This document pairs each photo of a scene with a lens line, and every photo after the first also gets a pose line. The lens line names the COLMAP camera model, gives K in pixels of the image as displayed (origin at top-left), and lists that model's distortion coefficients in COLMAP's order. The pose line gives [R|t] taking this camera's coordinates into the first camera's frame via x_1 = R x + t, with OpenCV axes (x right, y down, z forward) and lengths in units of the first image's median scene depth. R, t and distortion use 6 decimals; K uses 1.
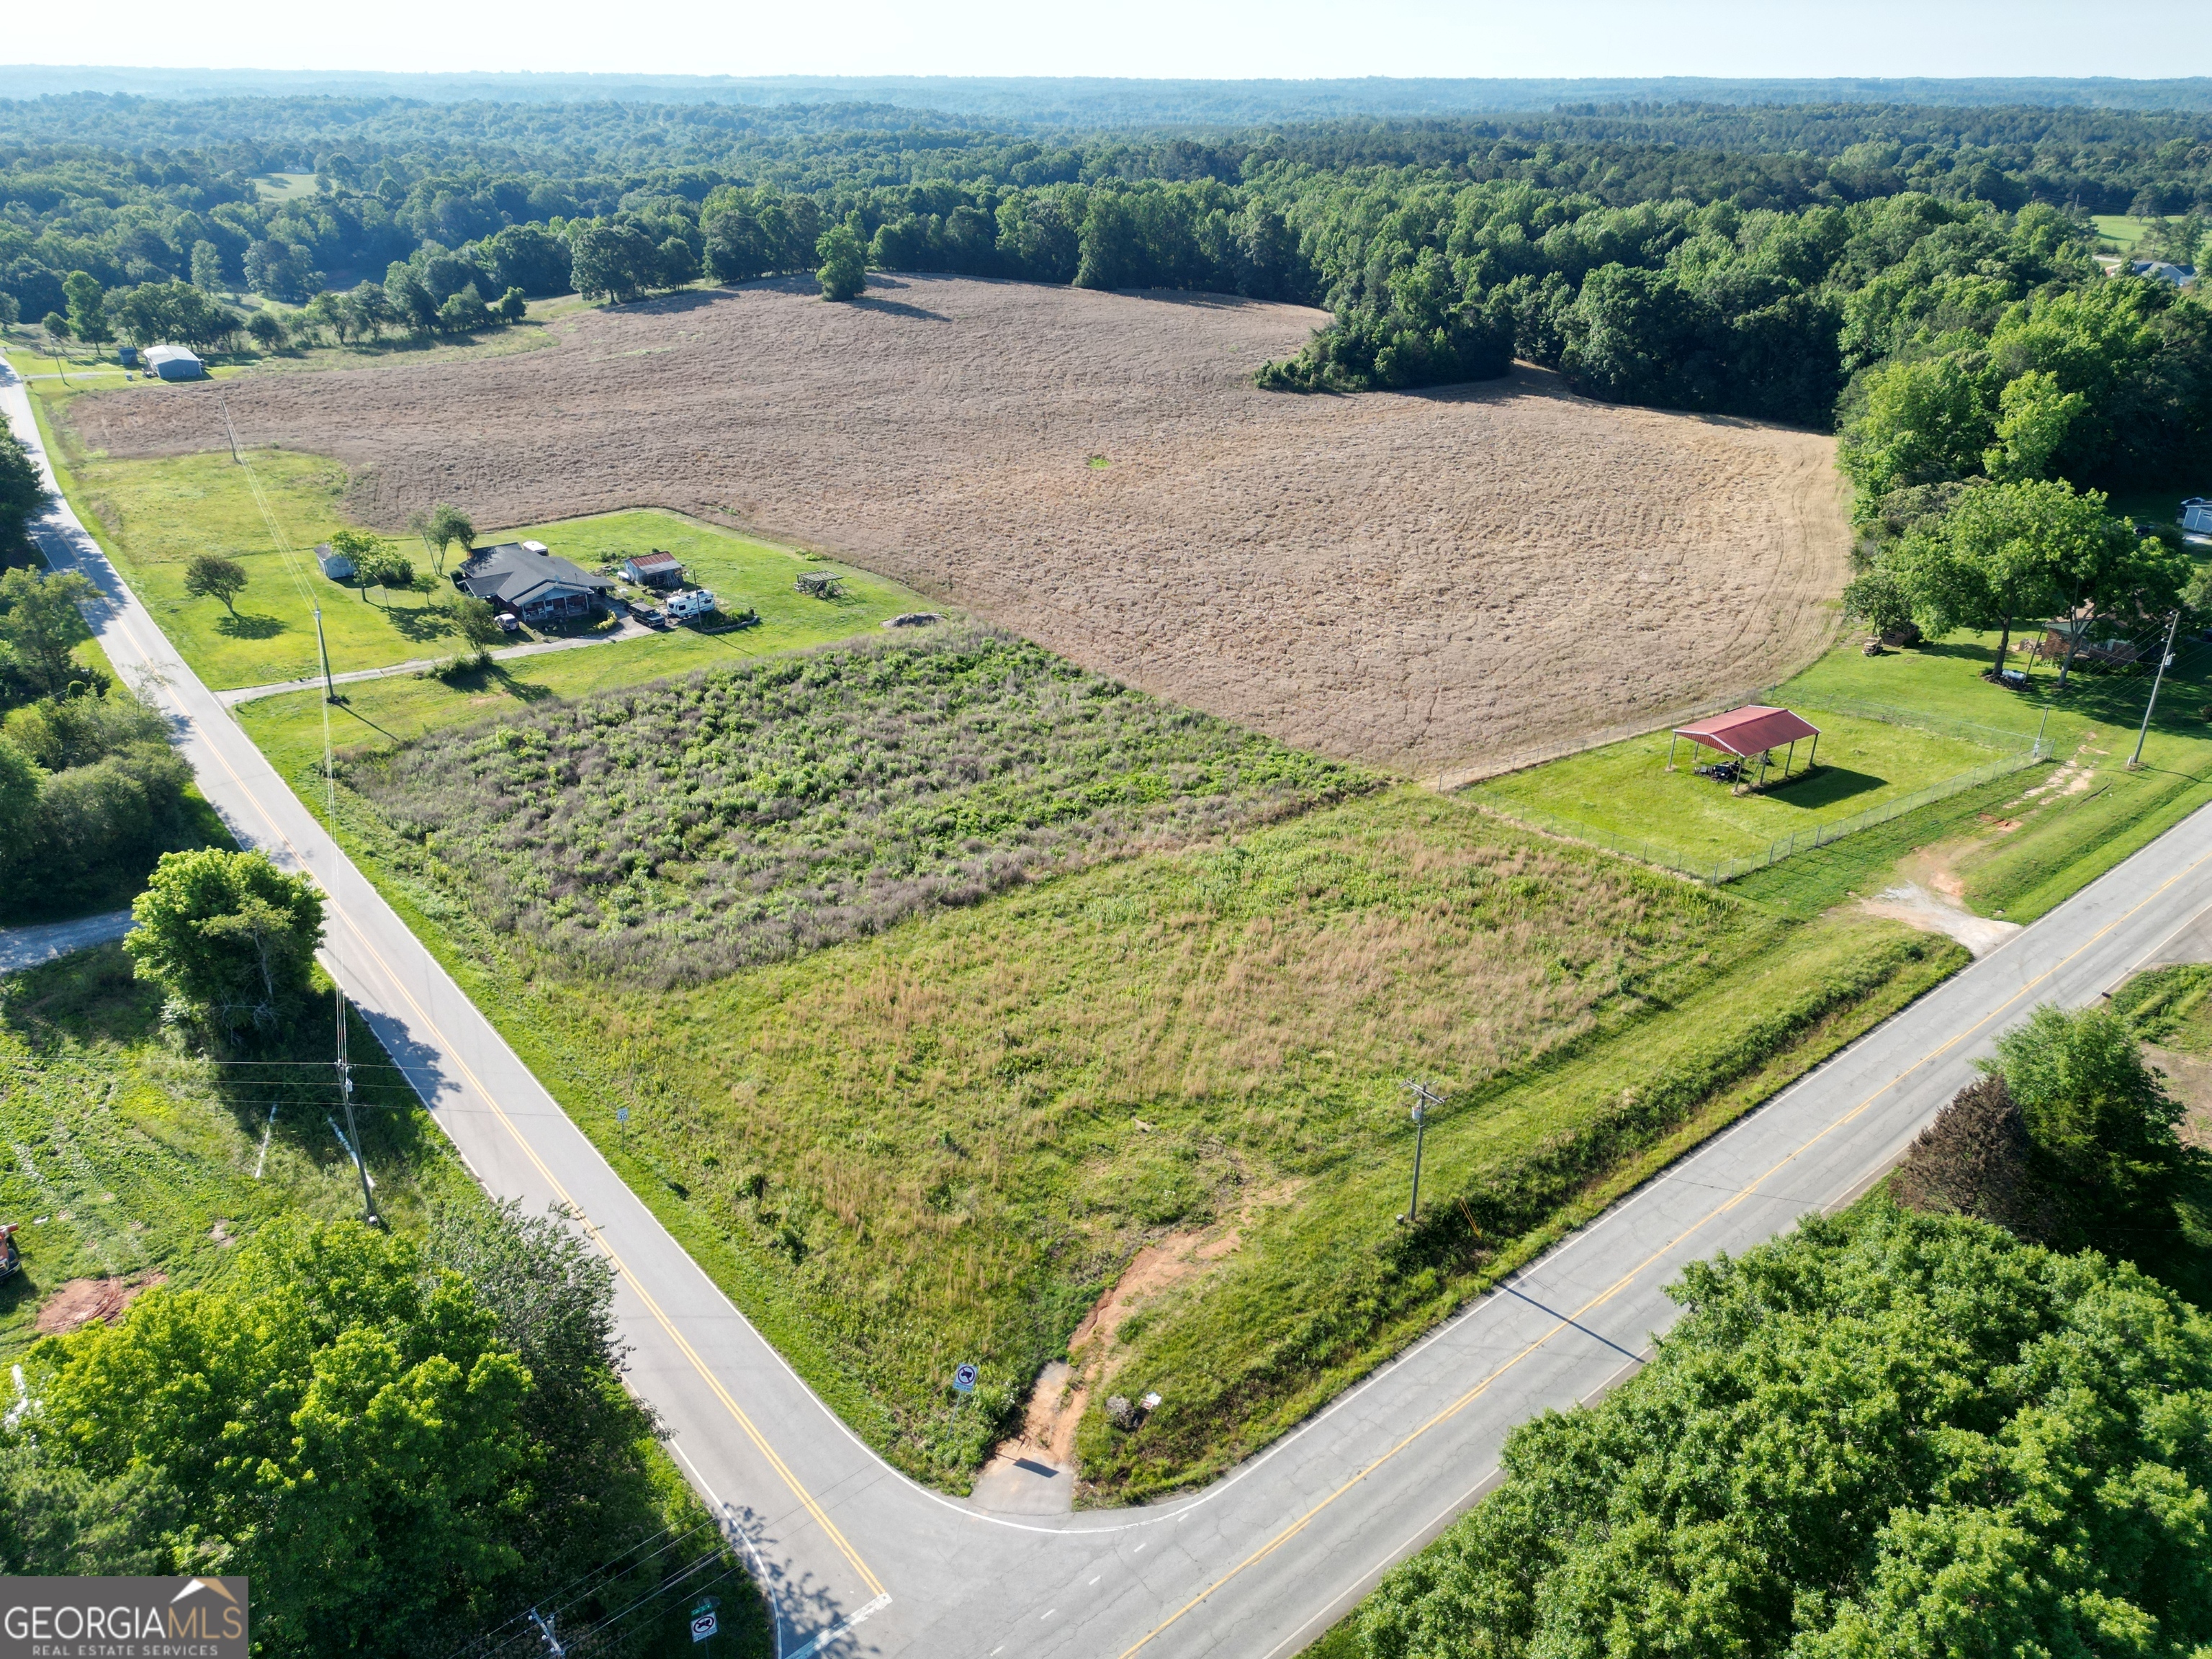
lens RADIAL K [[1543.5, 0, 1106.0], [0, 1543.5, 829.5], [0, 0, 1]] dist [0.086344, -0.088676]
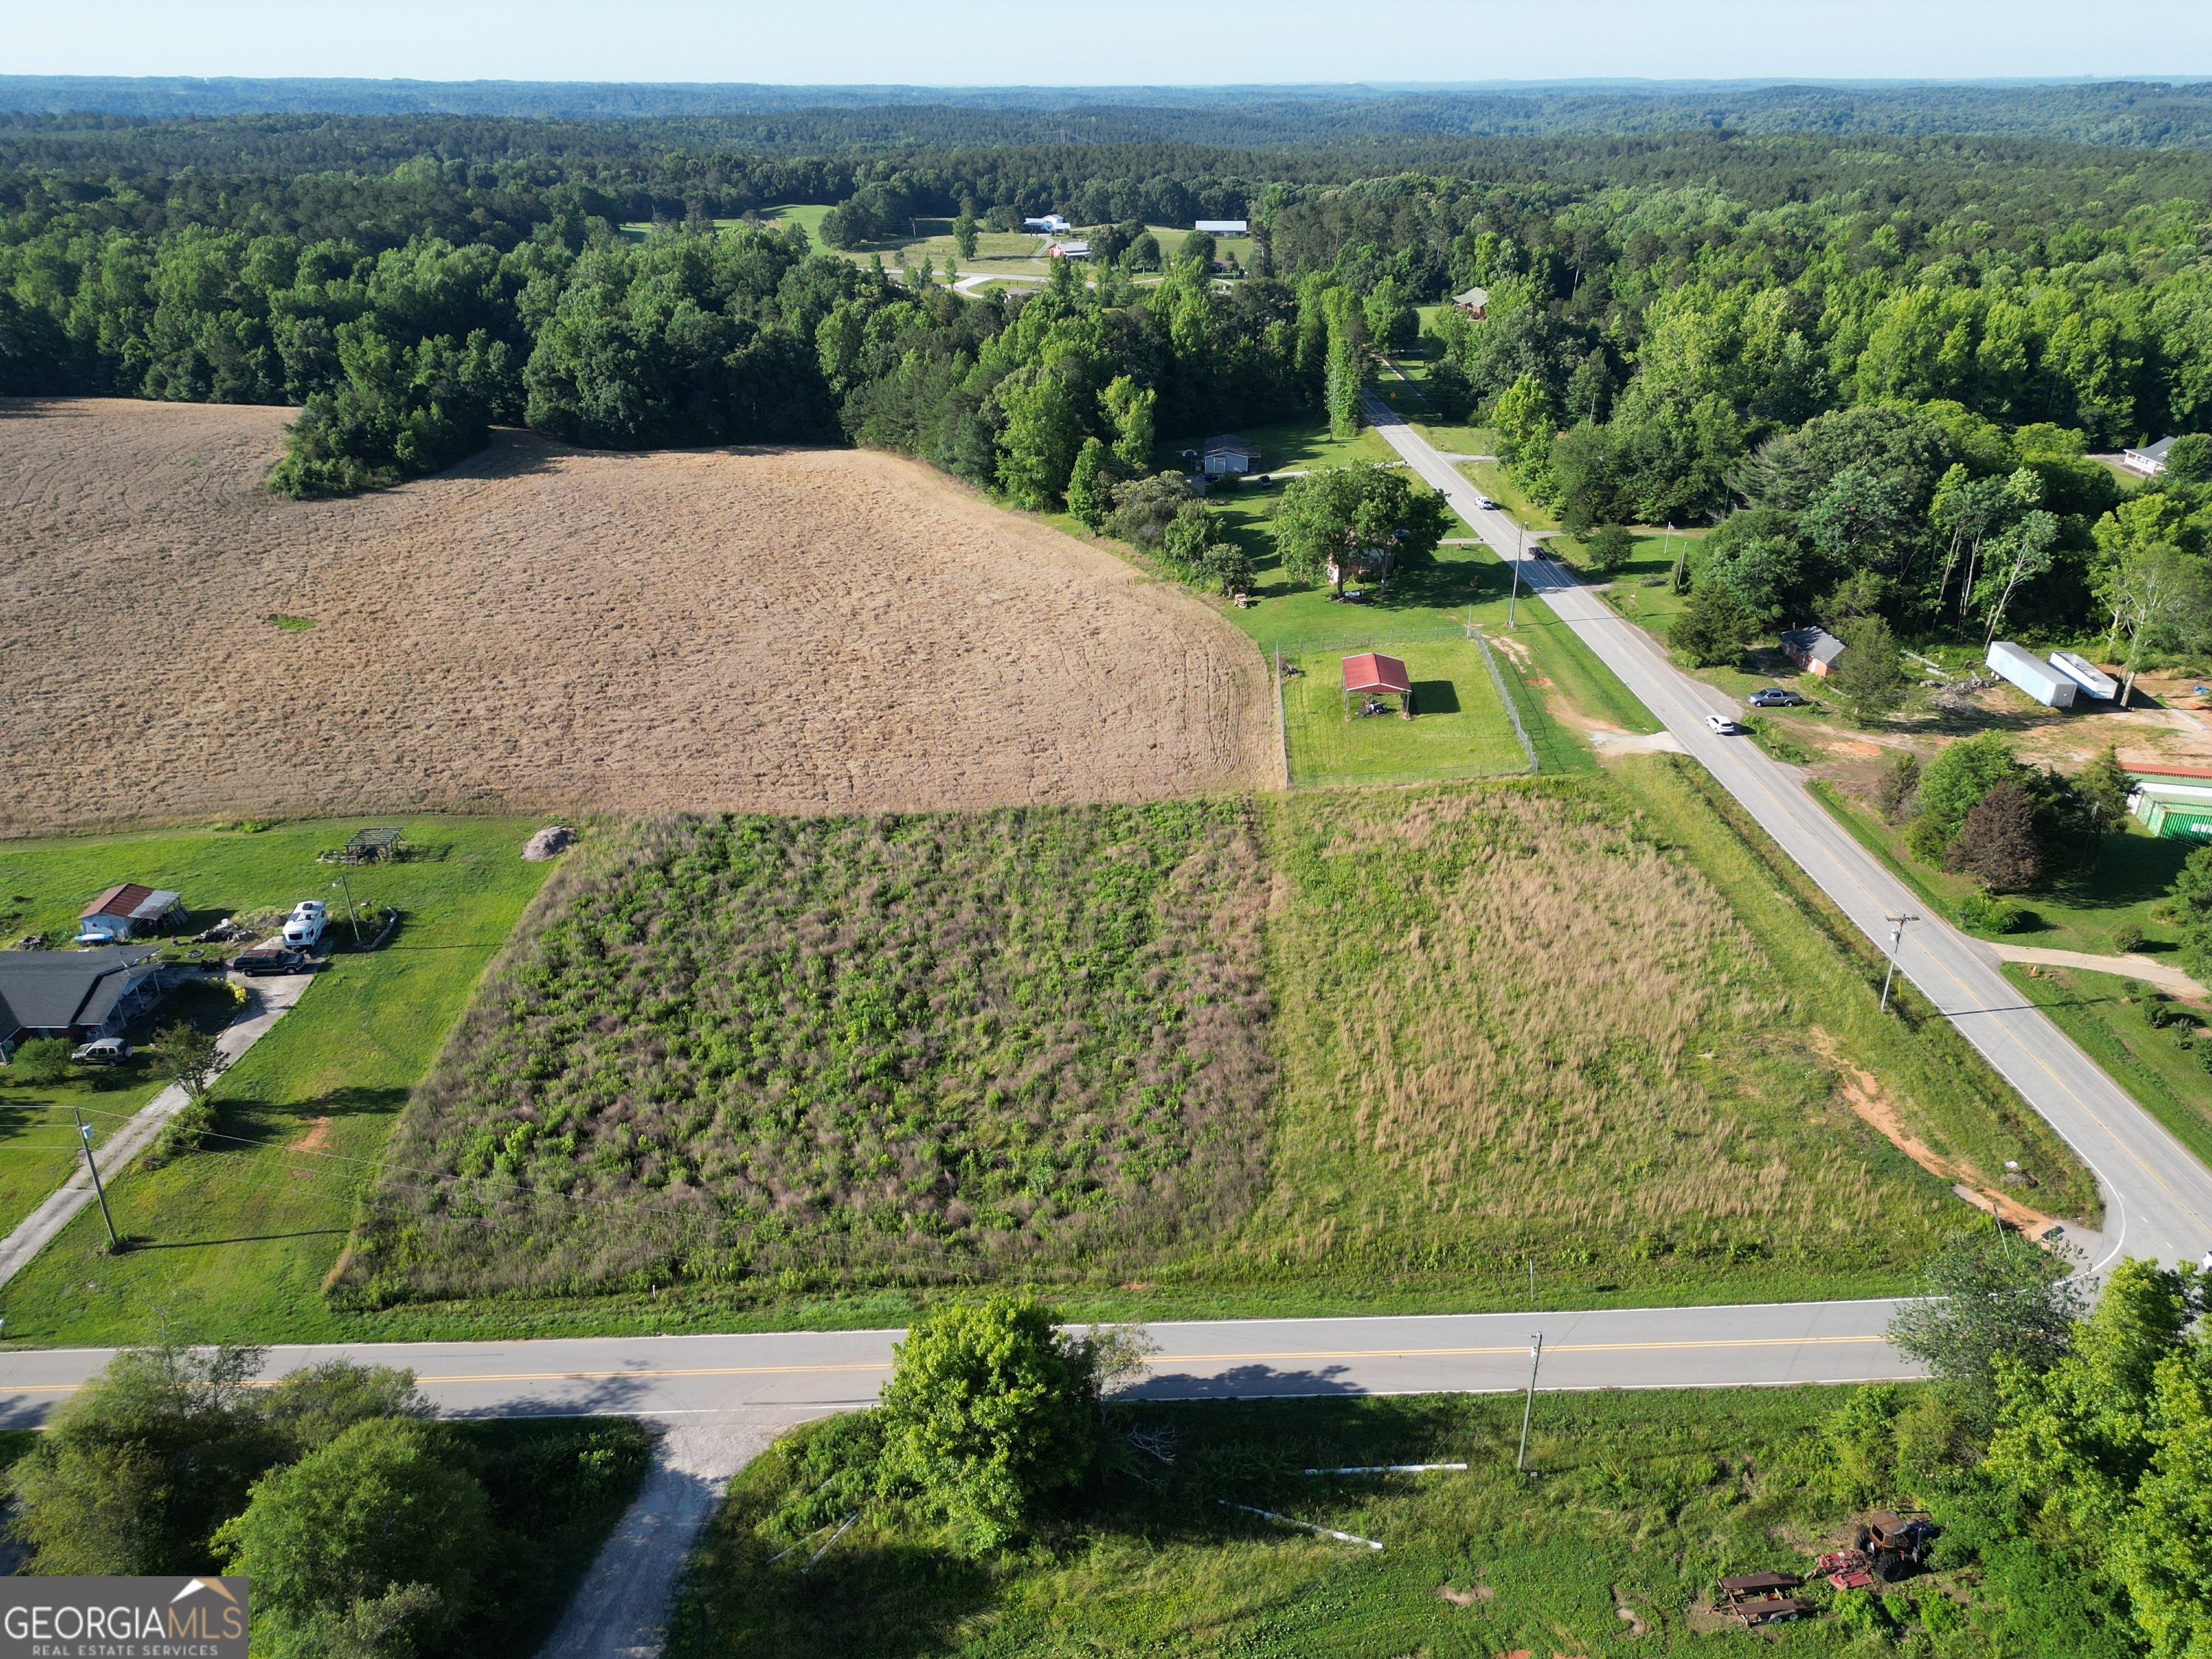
lens RADIAL K [[1543.5, 0, 1106.0], [0, 1543.5, 829.5], [0, 0, 1]] dist [0.086344, -0.088676]
pose [[0.611616, -0.345631, 0.711663, -0.712861], [0.345316, 0.925943, 0.152929, -0.220880], [-0.711817, 0.152214, 0.685673, 0.272724]]
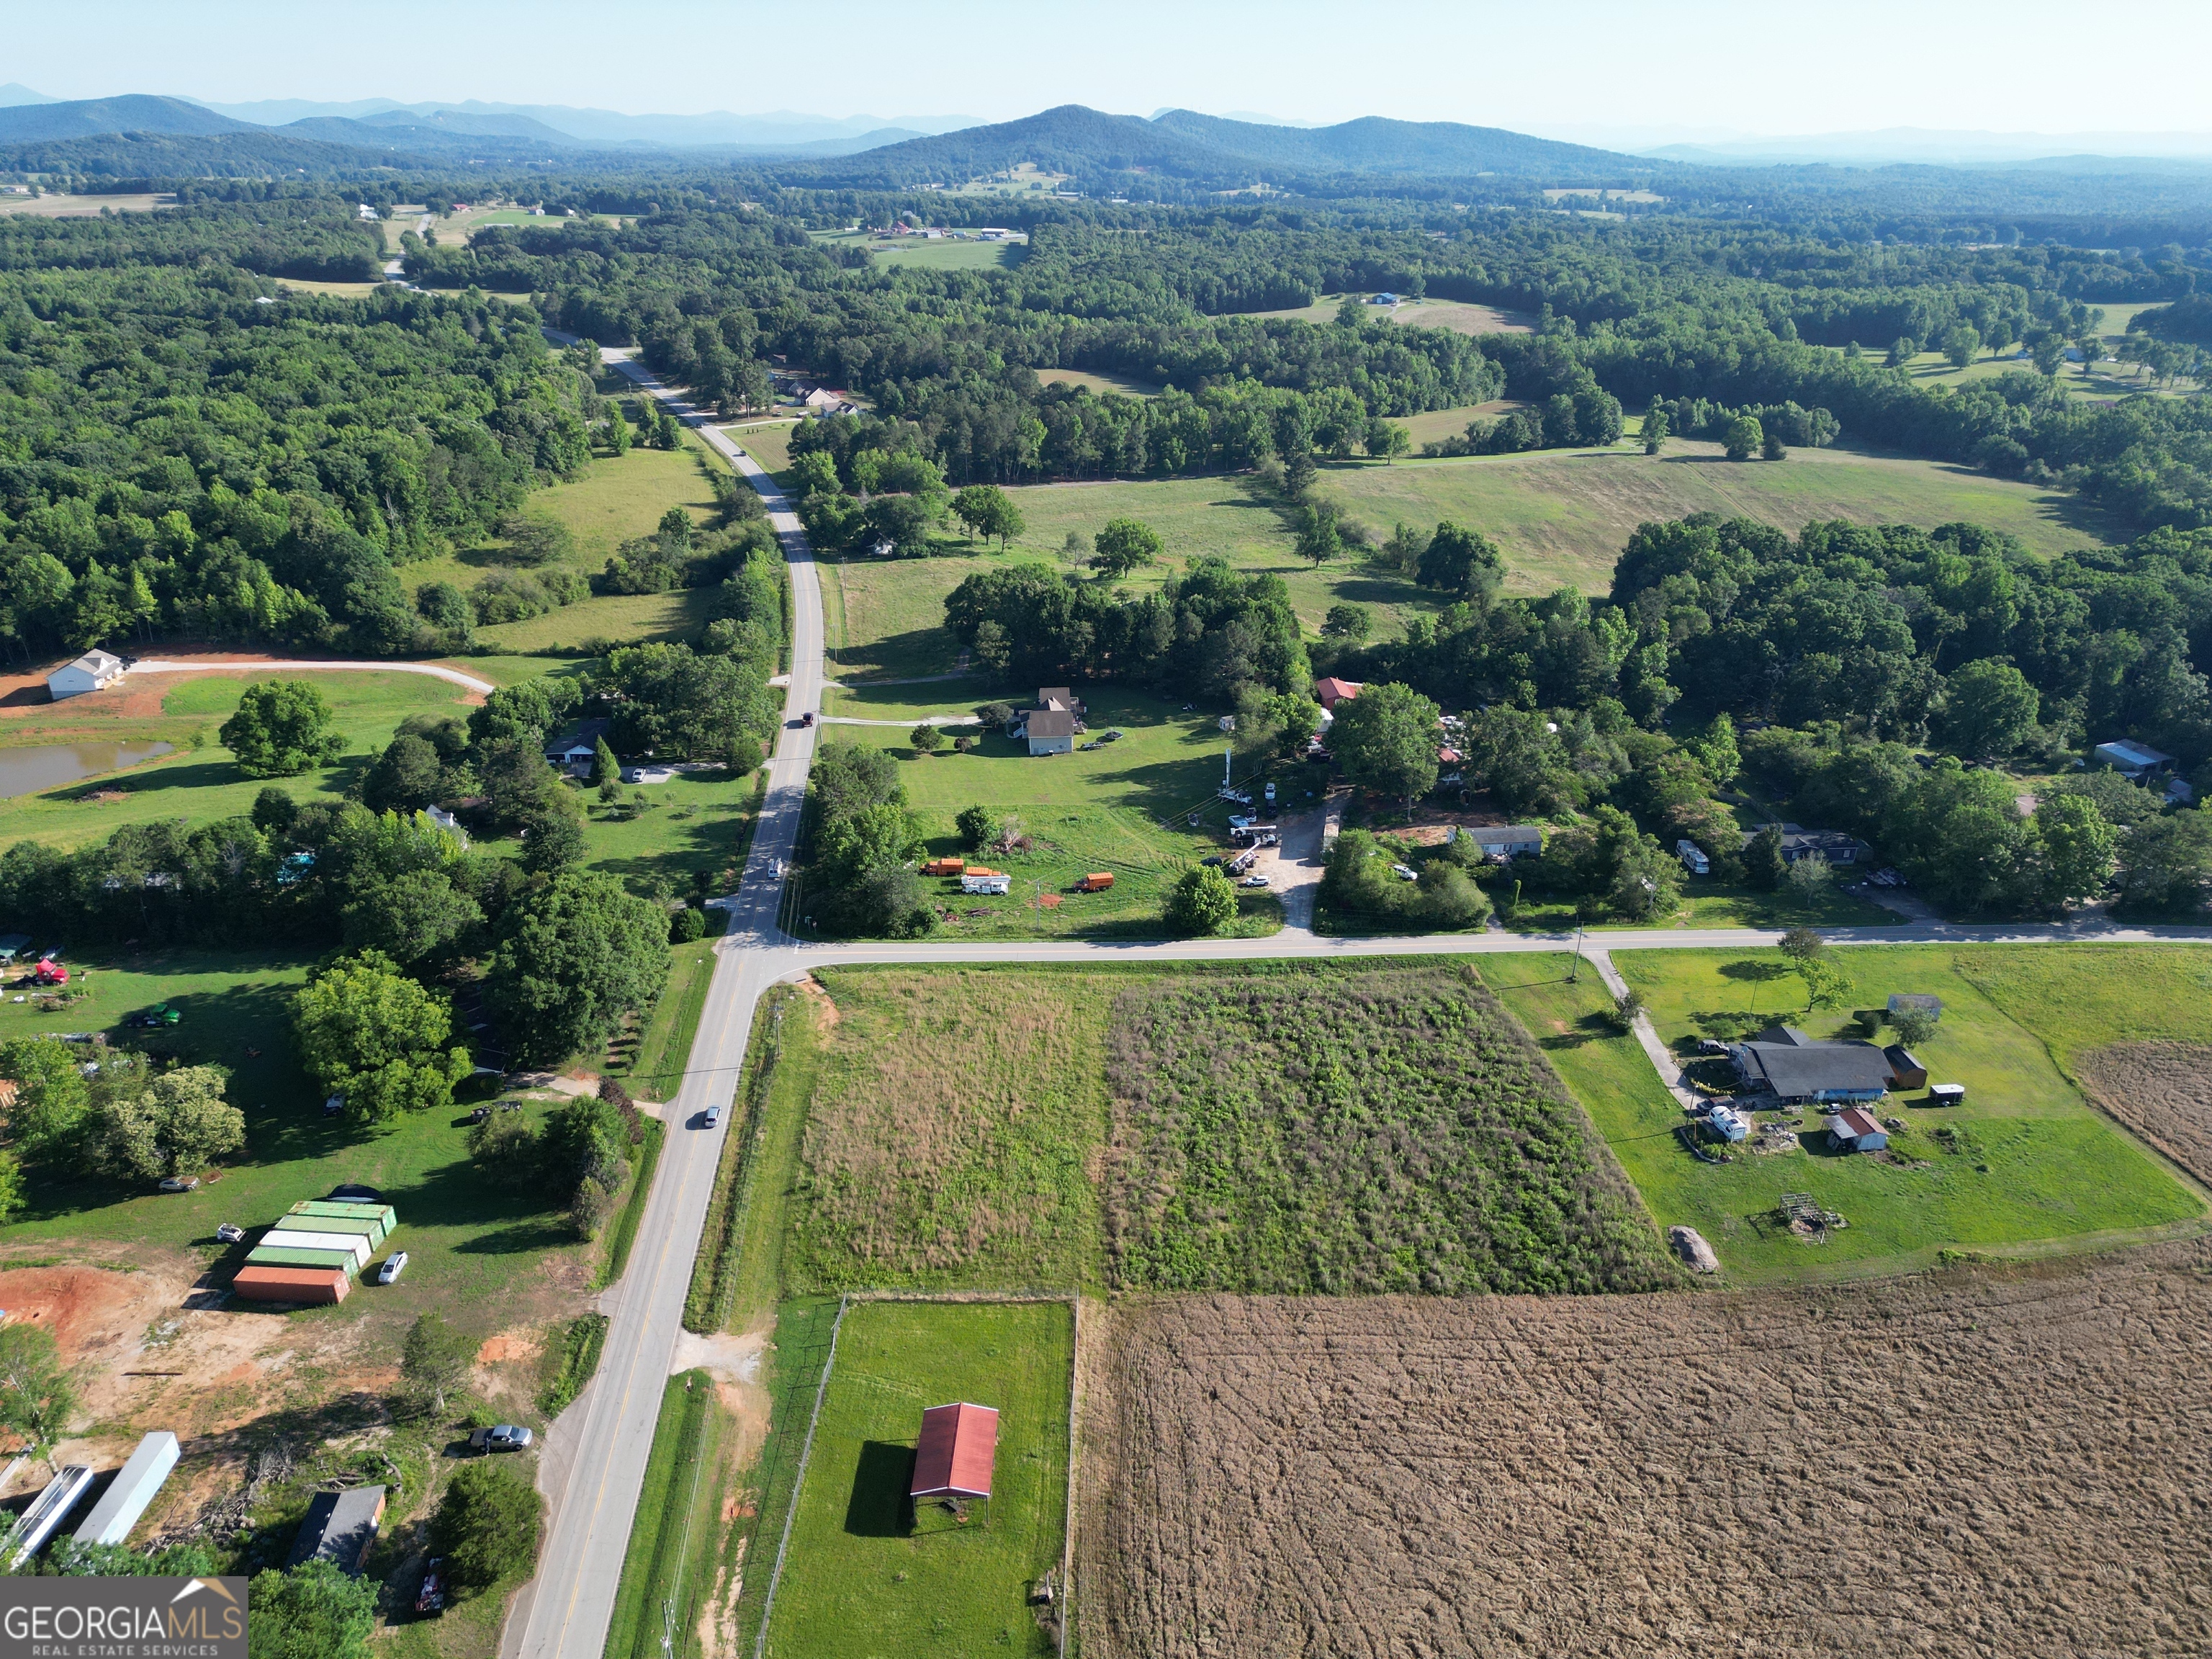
lens RADIAL K [[1543.5, 0, 1106.0], [0, 1543.5, 829.5], [0, 0, 1]] dist [0.086344, -0.088676]
pose [[-0.561564, 0.328348, -0.759496, 1.027746], [-0.369364, 0.721886, 0.585193, -1.044925], [0.740416, 0.609154, -0.284105, 1.110810]]
